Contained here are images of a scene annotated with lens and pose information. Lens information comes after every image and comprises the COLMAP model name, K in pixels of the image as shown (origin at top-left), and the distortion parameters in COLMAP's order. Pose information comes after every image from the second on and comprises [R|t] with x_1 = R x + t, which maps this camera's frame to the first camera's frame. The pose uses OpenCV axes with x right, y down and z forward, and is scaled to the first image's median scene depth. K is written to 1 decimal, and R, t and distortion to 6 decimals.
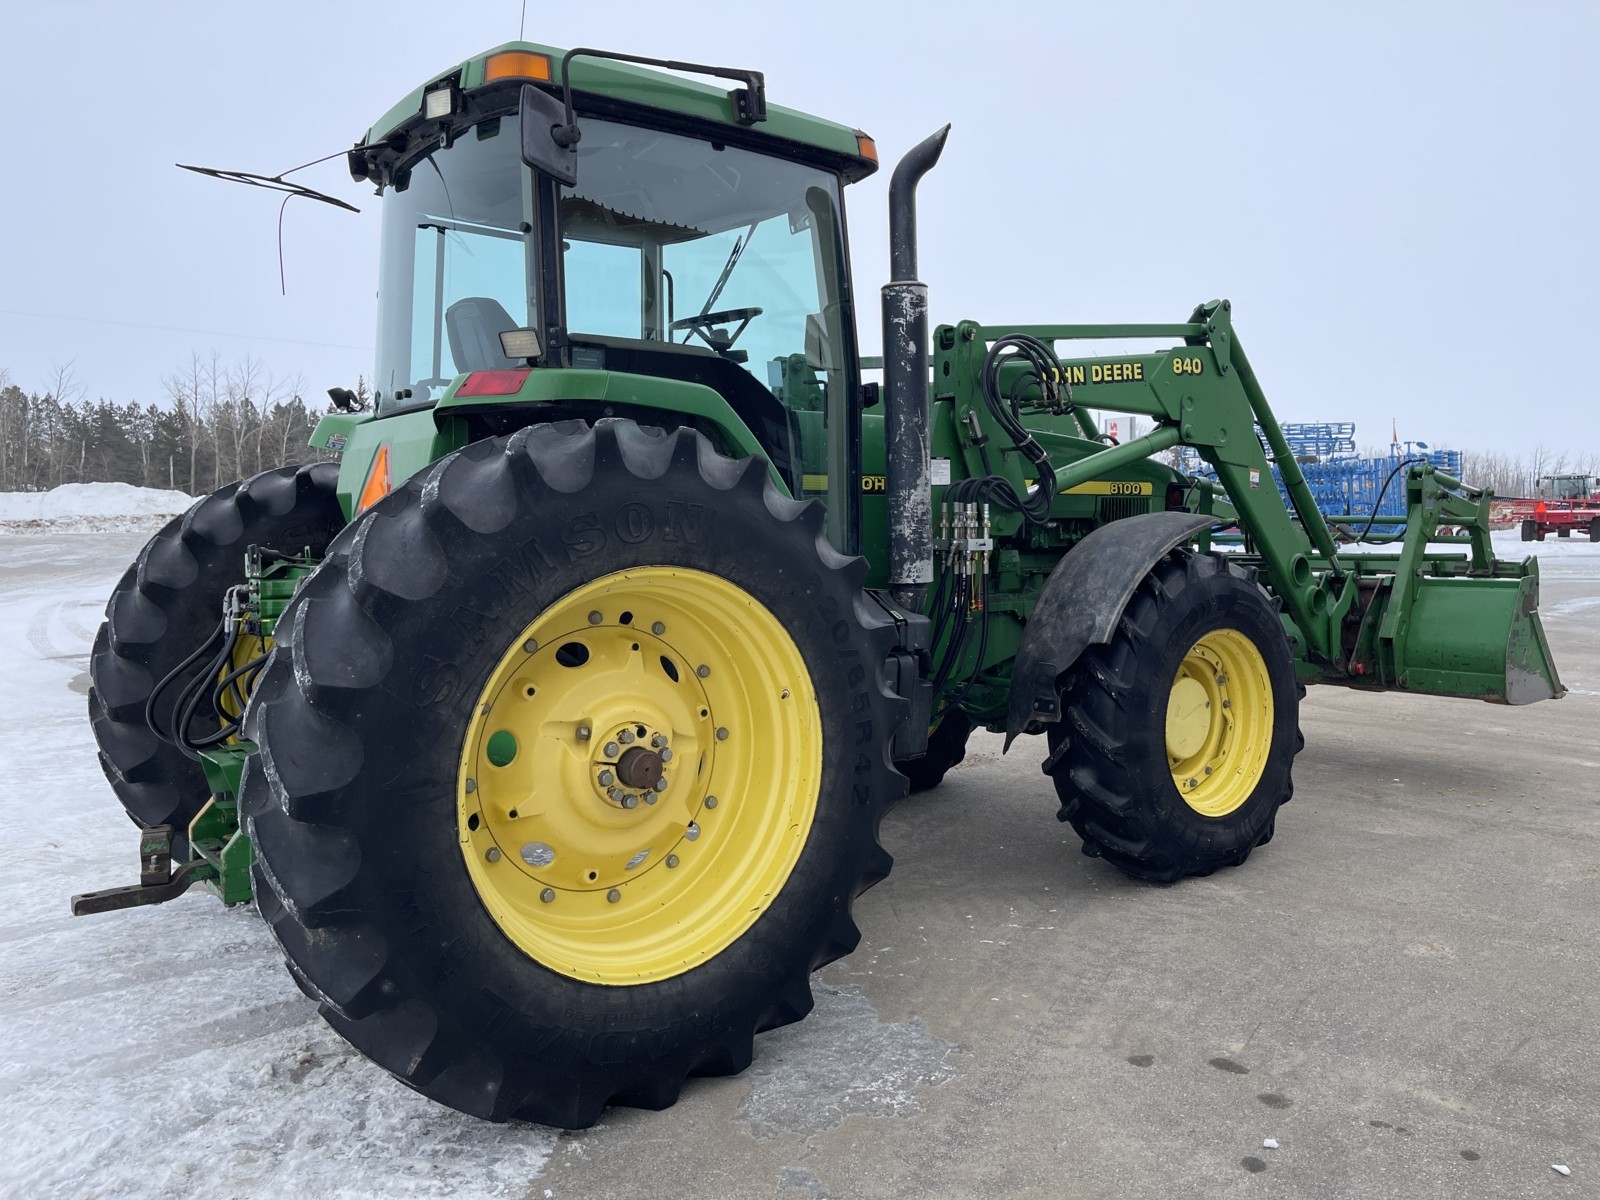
lens RADIAL K [[1209.8, 0, 810.1], [0, 1209.8, 601.7], [0, 0, 1]] dist [0.070594, -0.099344]
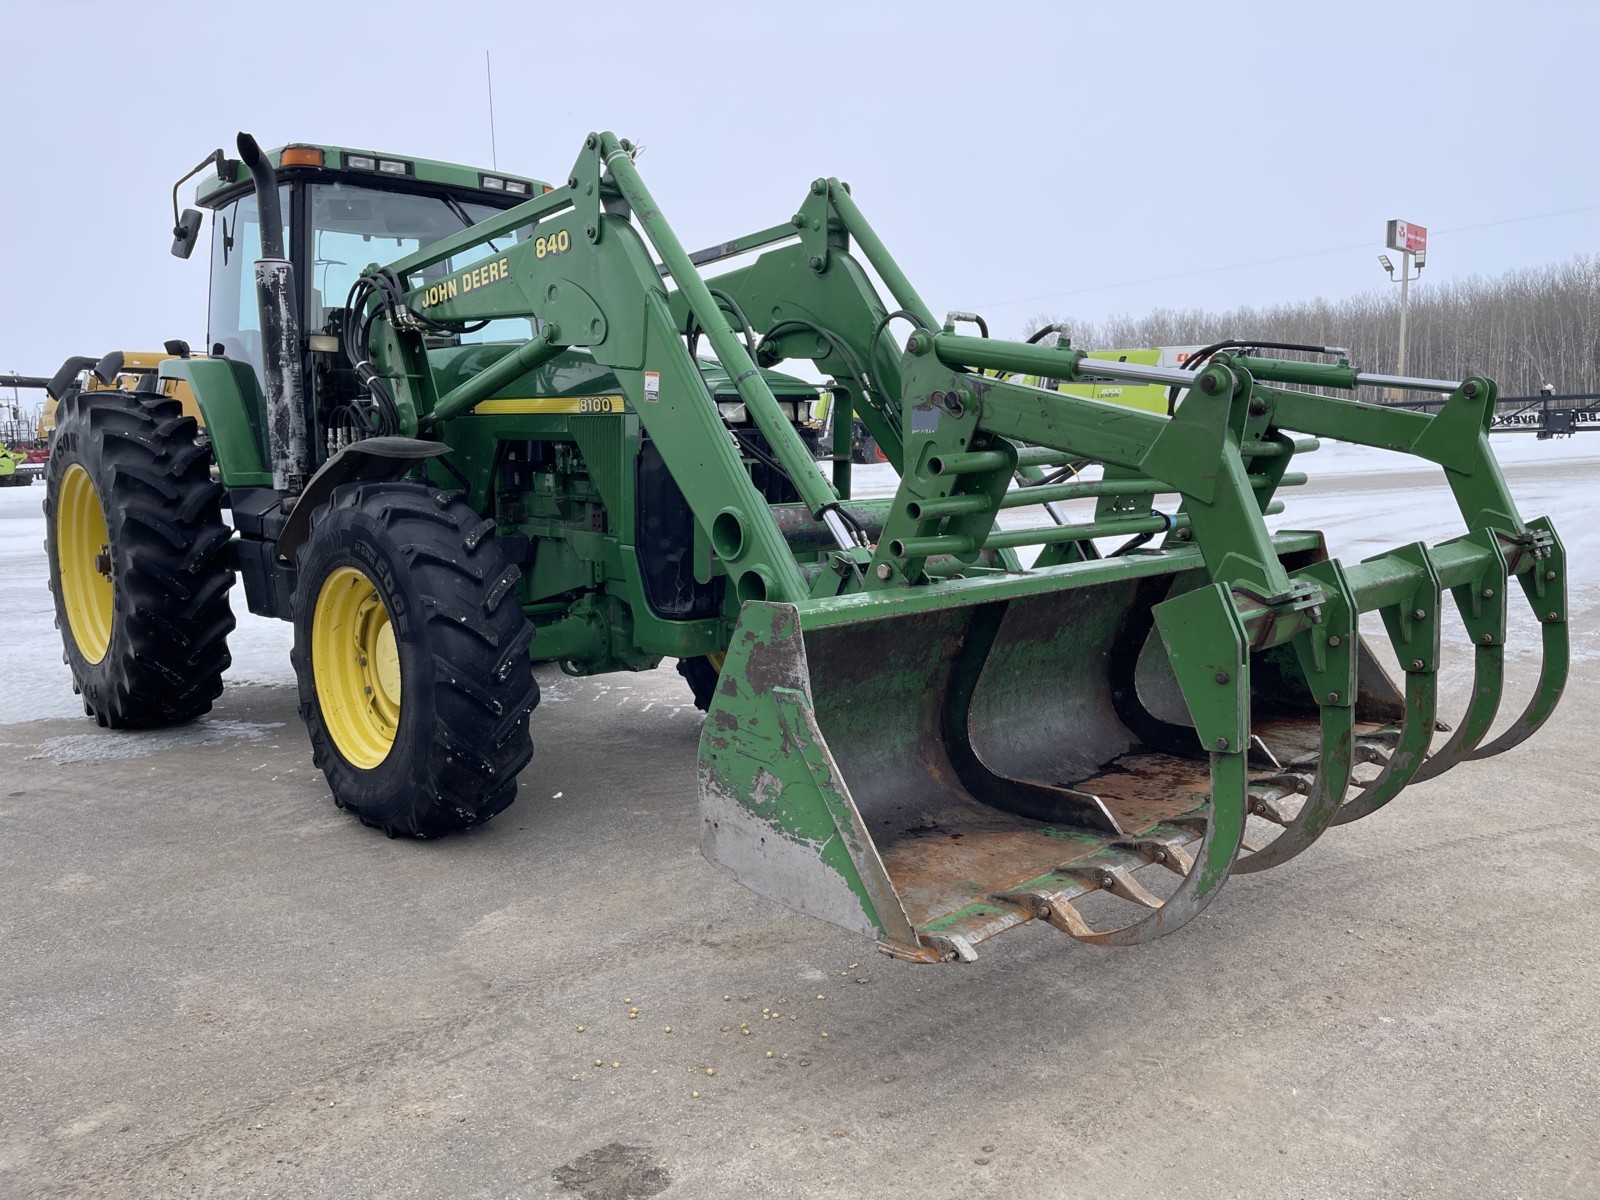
lens RADIAL K [[1203.1, 0, 803.0], [0, 1203.1, 585.8], [0, 0, 1]] dist [0.065934, -0.126008]
pose [[0.095761, 0.138409, -0.985735, 1.582469], [-0.056999, 0.989423, 0.133390, -0.130175], [0.993771, 0.043412, 0.102637, 1.552578]]
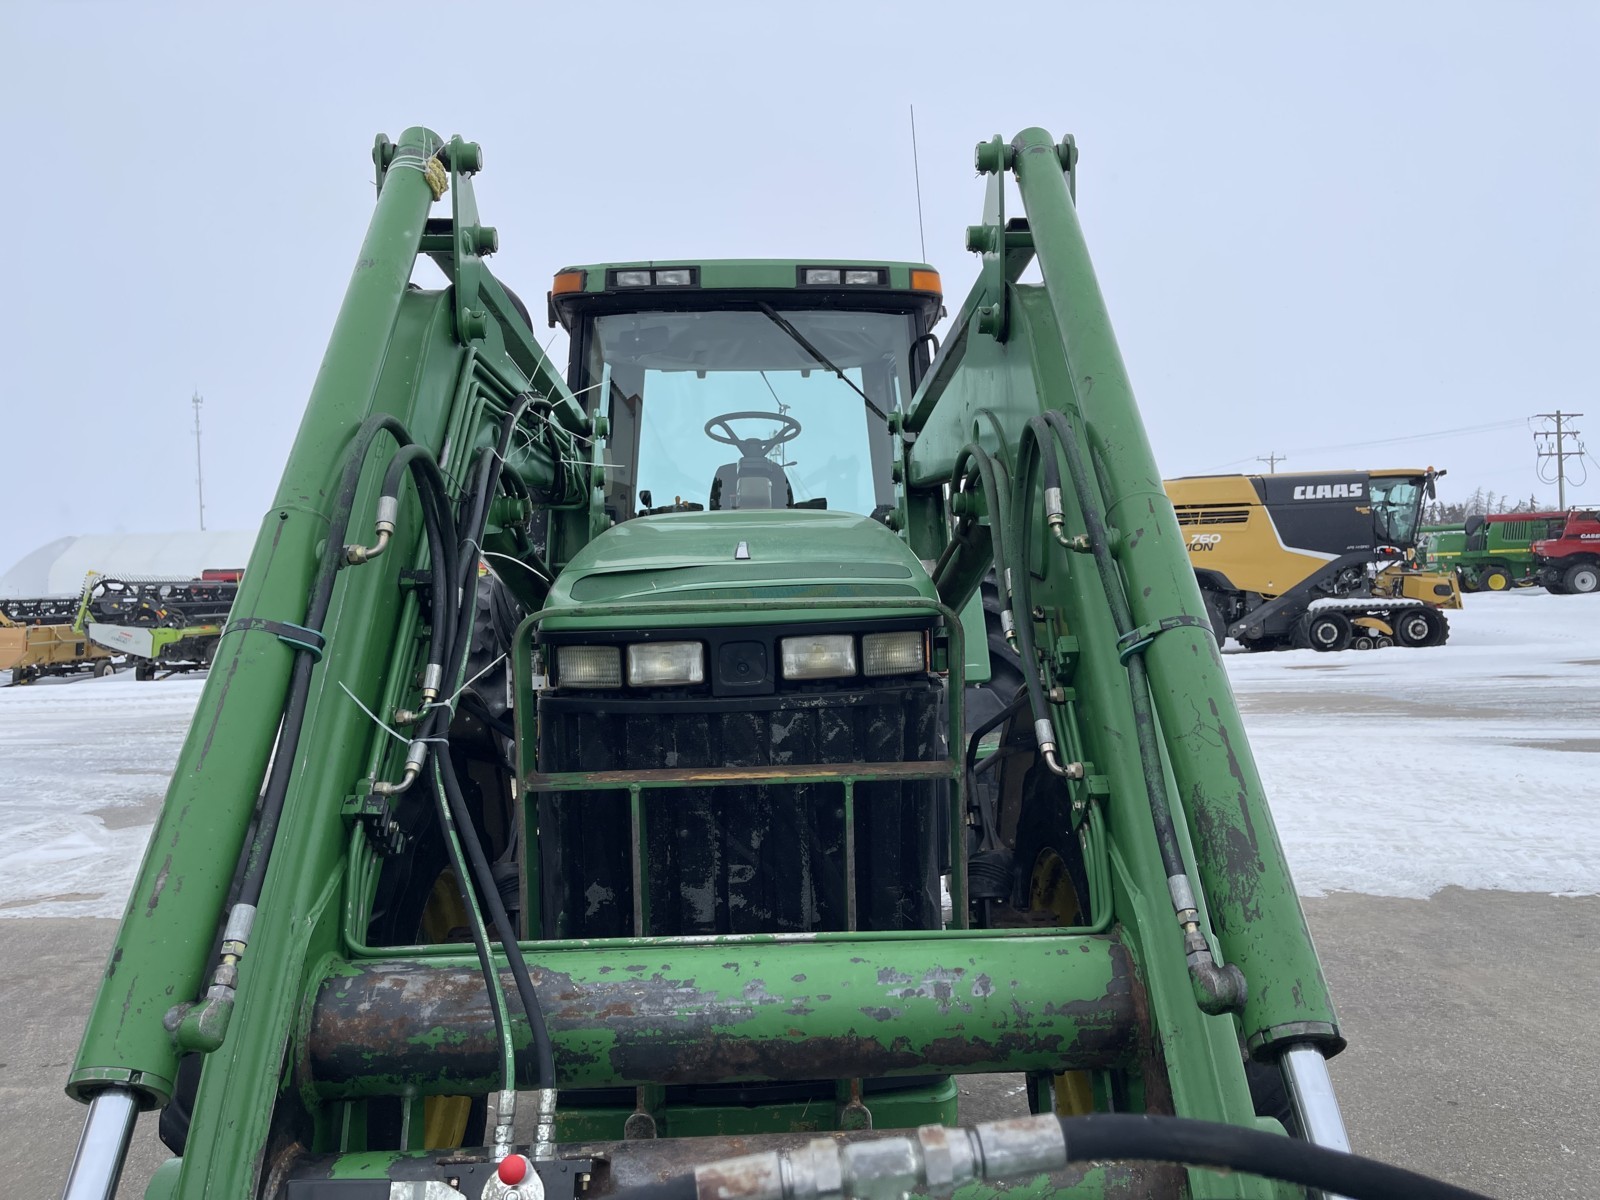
lens RADIAL K [[1205.3, 0, 800.9], [0, 1205.3, 579.1], [0, 0, 1]] dist [0.079196, -0.105046]
pose [[-0.600338, 0.034465, -0.799004, 0.819874], [-0.020739, 0.998064, 0.058634, -0.204948], [0.799478, 0.051771, -0.598461, 1.938808]]
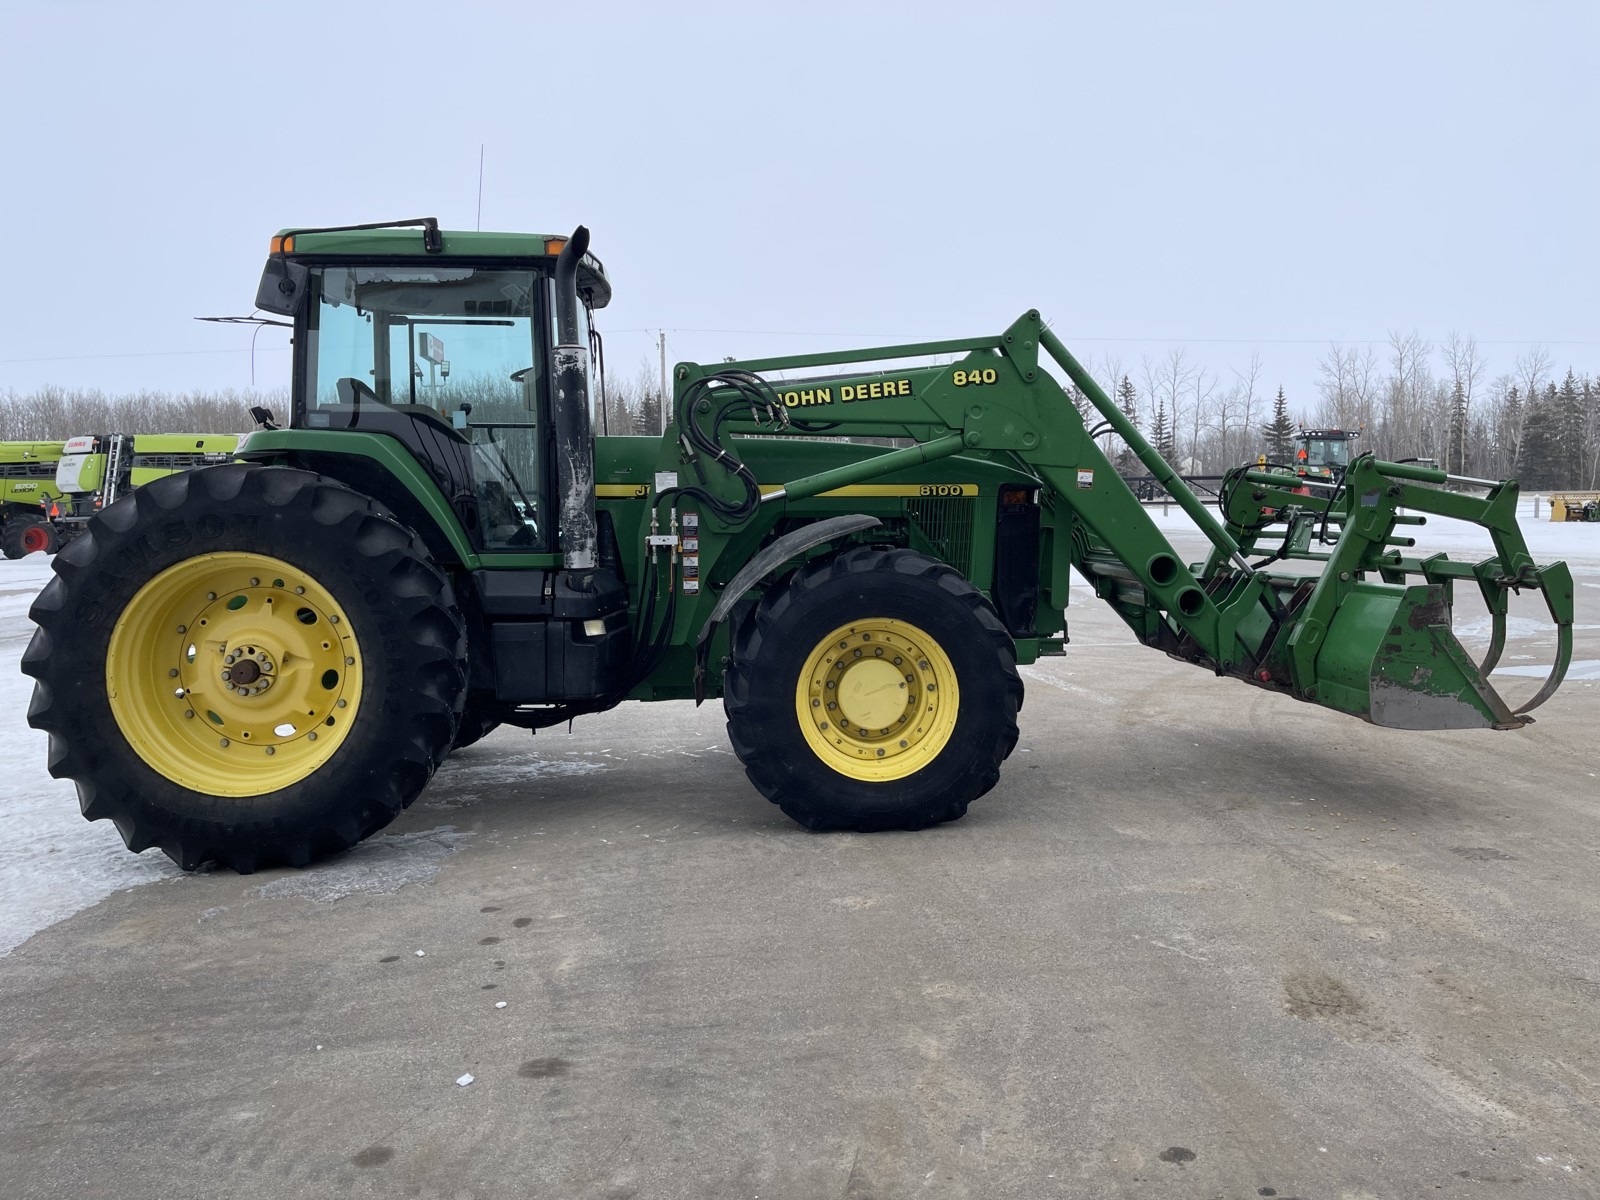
lens RADIAL K [[1220.9, 0, 809.3], [0, 1220.9, 590.1], [0, 0, 1]] dist [0.081705, -0.100811]
pose [[0.821932, 0.041195, -0.568093, 1.162571], [-0.035904, 0.999145, 0.020505, -0.030853], [0.568452, 0.003543, 0.822709, 0.030496]]
